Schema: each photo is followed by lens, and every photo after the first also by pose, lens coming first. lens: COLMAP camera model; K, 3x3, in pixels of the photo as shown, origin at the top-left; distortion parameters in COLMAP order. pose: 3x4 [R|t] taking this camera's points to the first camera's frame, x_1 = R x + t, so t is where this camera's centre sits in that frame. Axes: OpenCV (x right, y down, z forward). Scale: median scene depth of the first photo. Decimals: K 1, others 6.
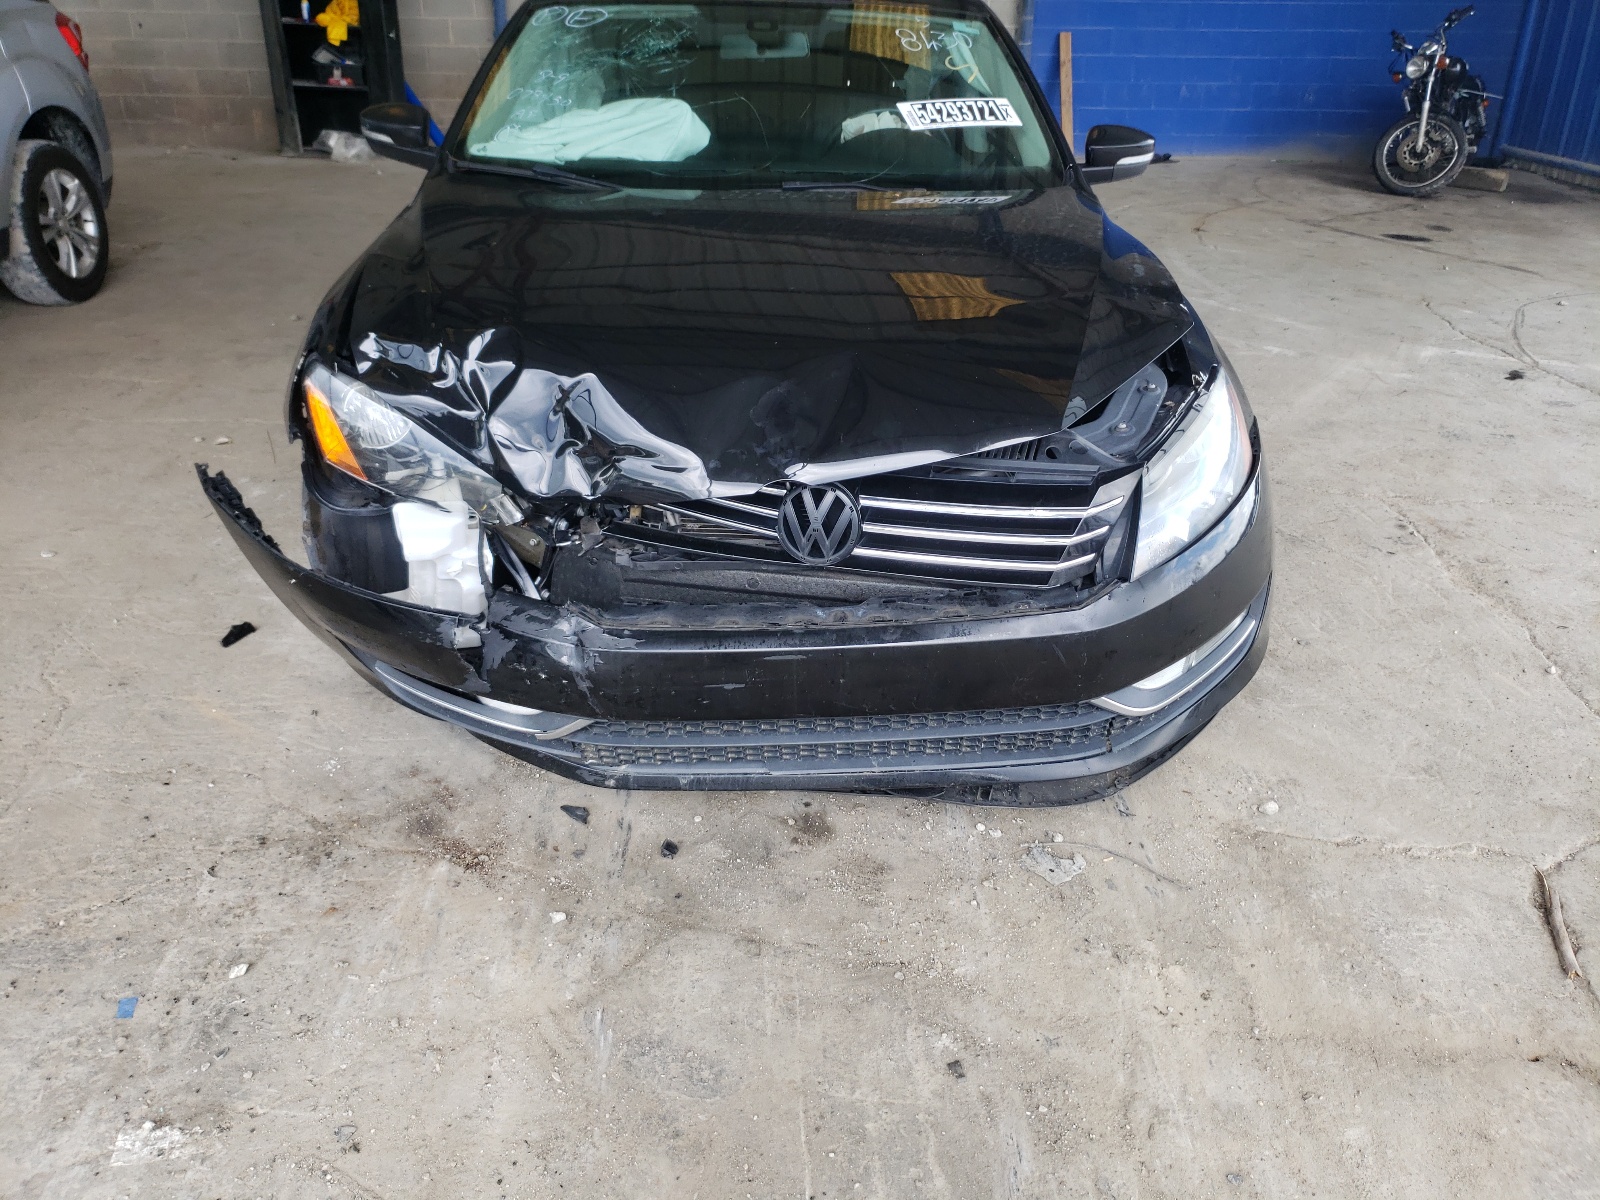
lens RADIAL K [[1193.4, 0, 800.0], [0, 1193.4, 600.0], [0, 0, 1]] dist [0.001291, -0.004448]
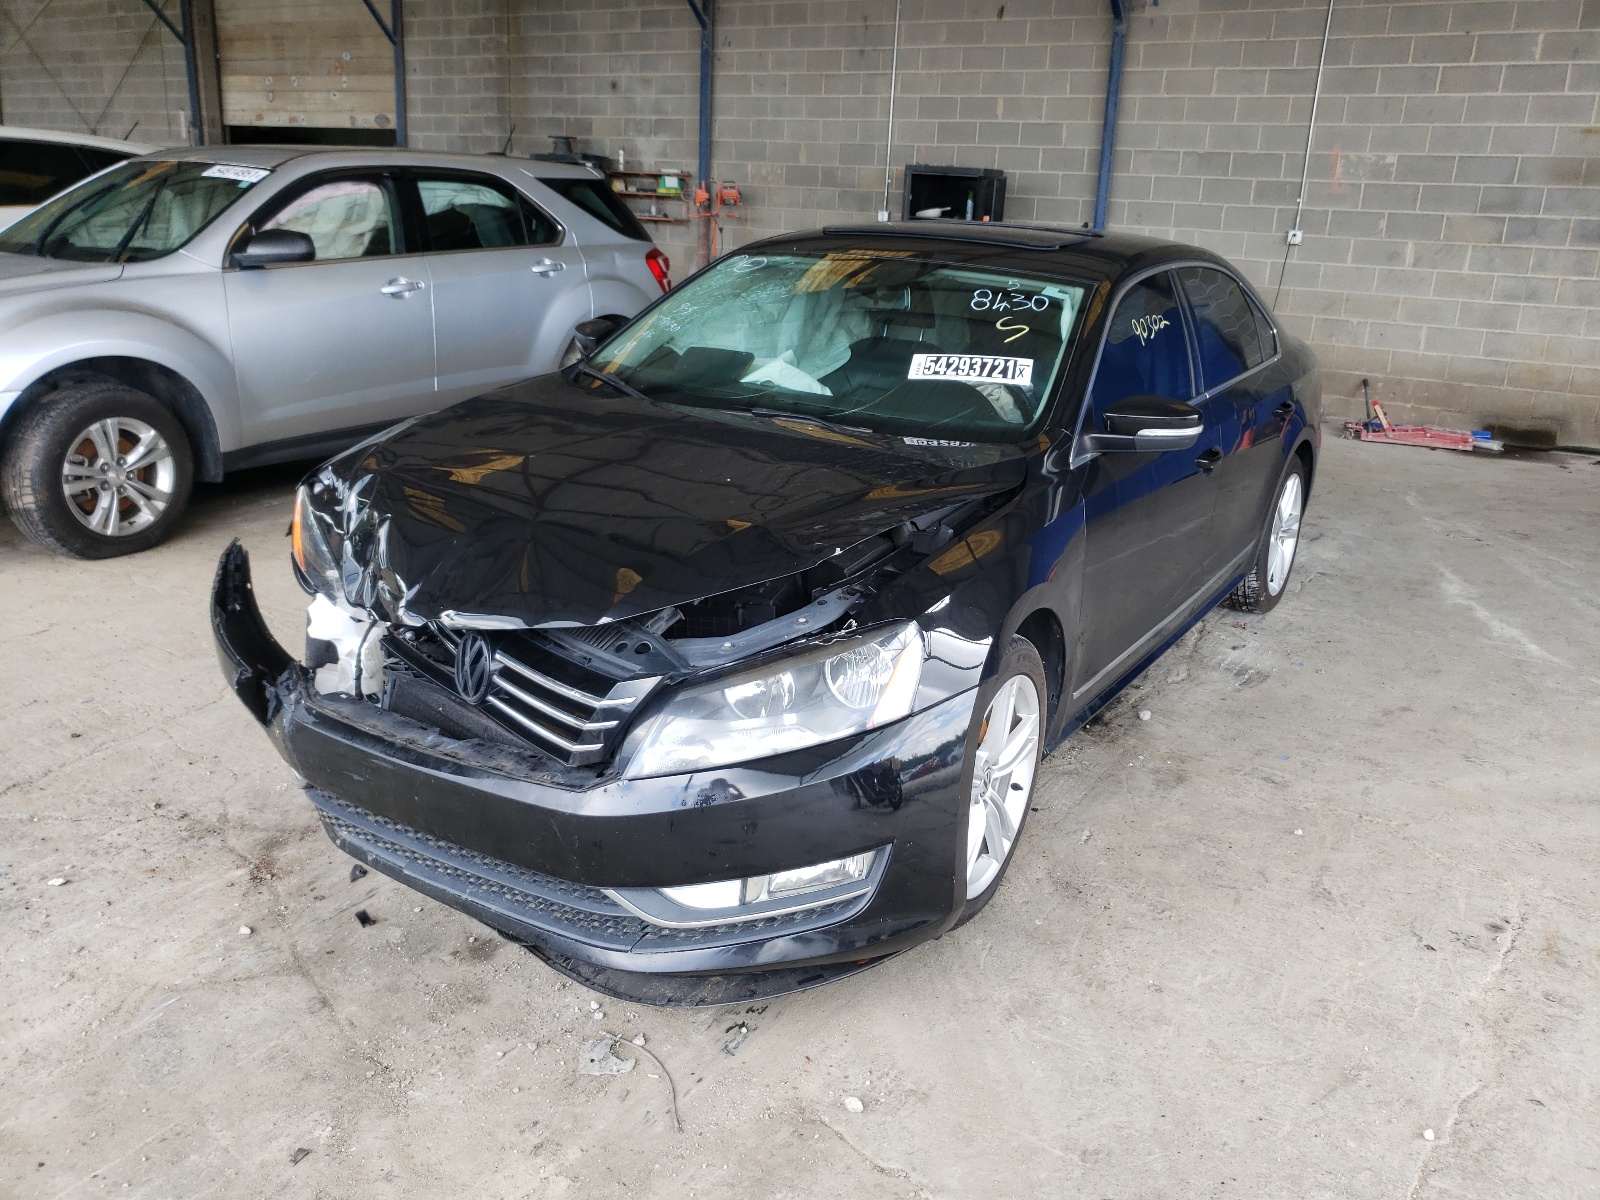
lens RADIAL K [[1209.7, 0, 845.6], [0, 1209.7, 598.3], [0, 0, 1]] dist [0.002943, 0.015506]
pose [[0.838179, 0.191635, -0.510620, 0.903666], [-0.286396, 0.951418, -0.113052, -0.097629], [0.464148, 0.240997, 0.852342, 0.142051]]
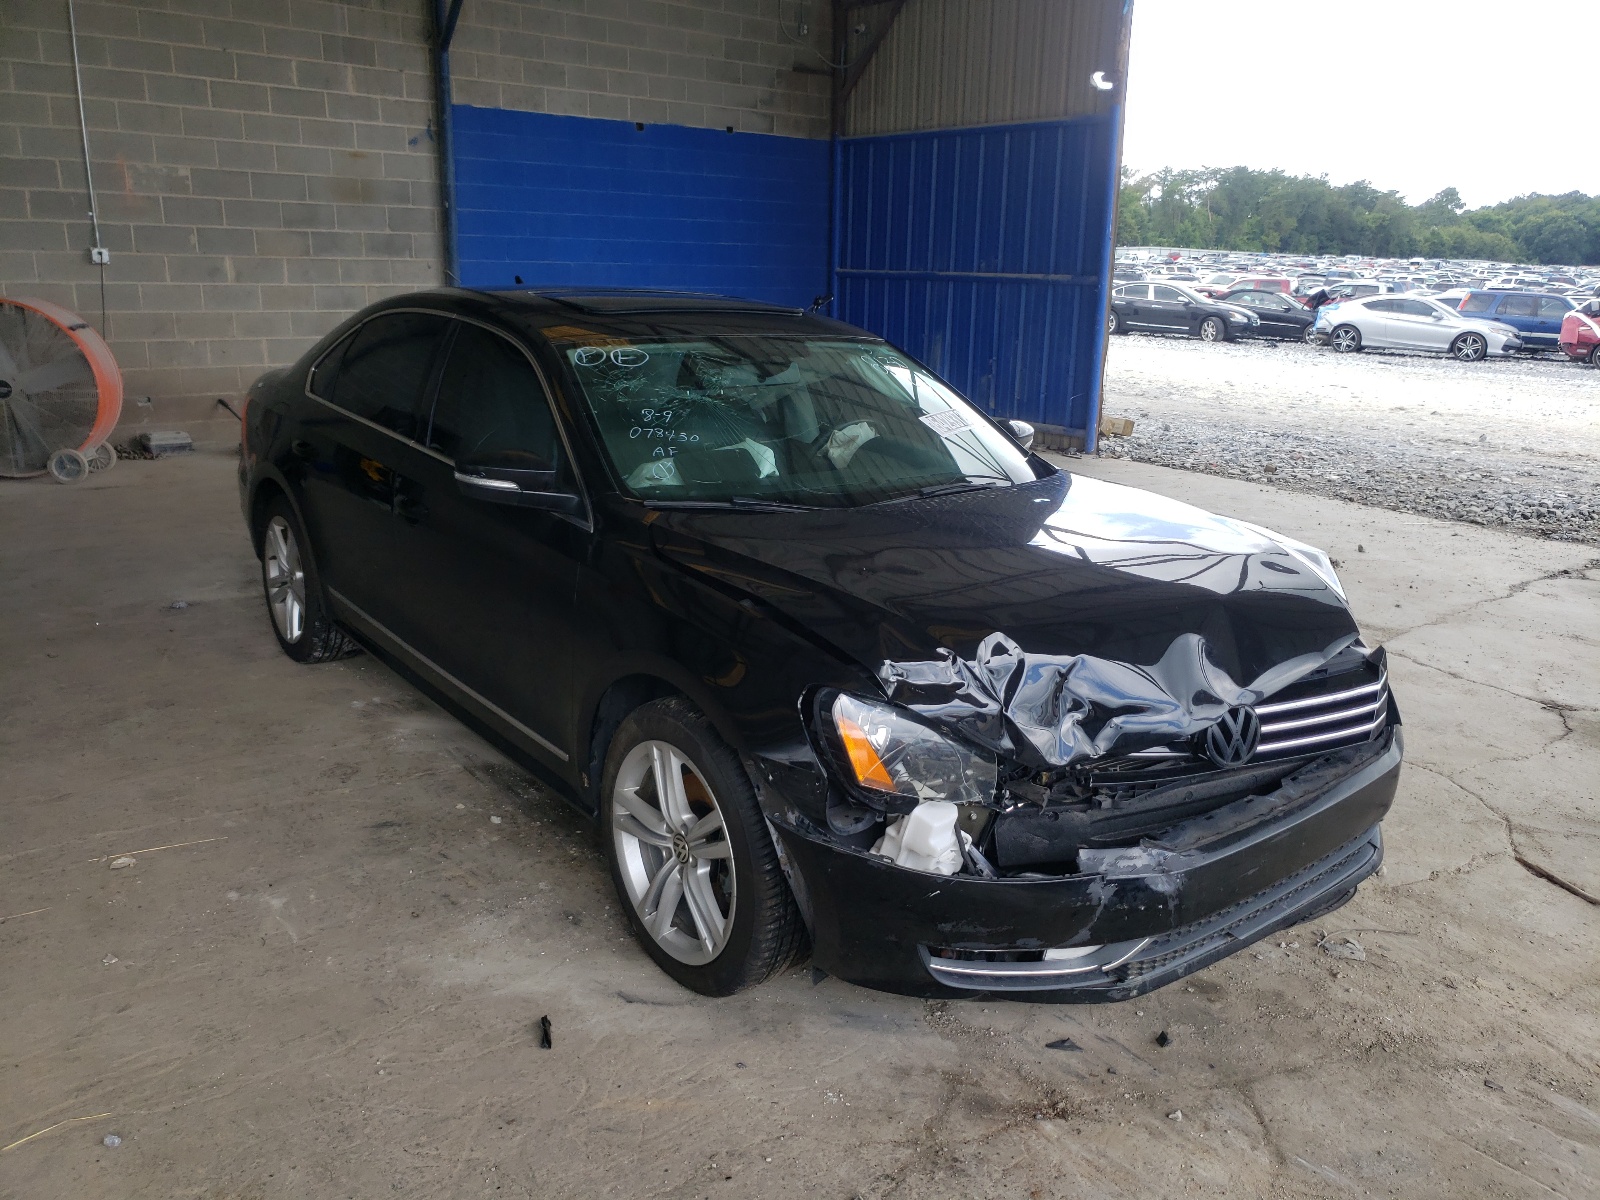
lens RADIAL K [[1227.1, 0, 804.1], [0, 1227.1, 626.4], [0, 0, 1]] dist [0.009686, 0.002867]
pose [[0.806850, -0.164287, 0.567453, -1.111331], [0.263075, 0.959974, -0.096133, -0.172684], [-0.528947, 0.226848, 0.817774, 0.112165]]
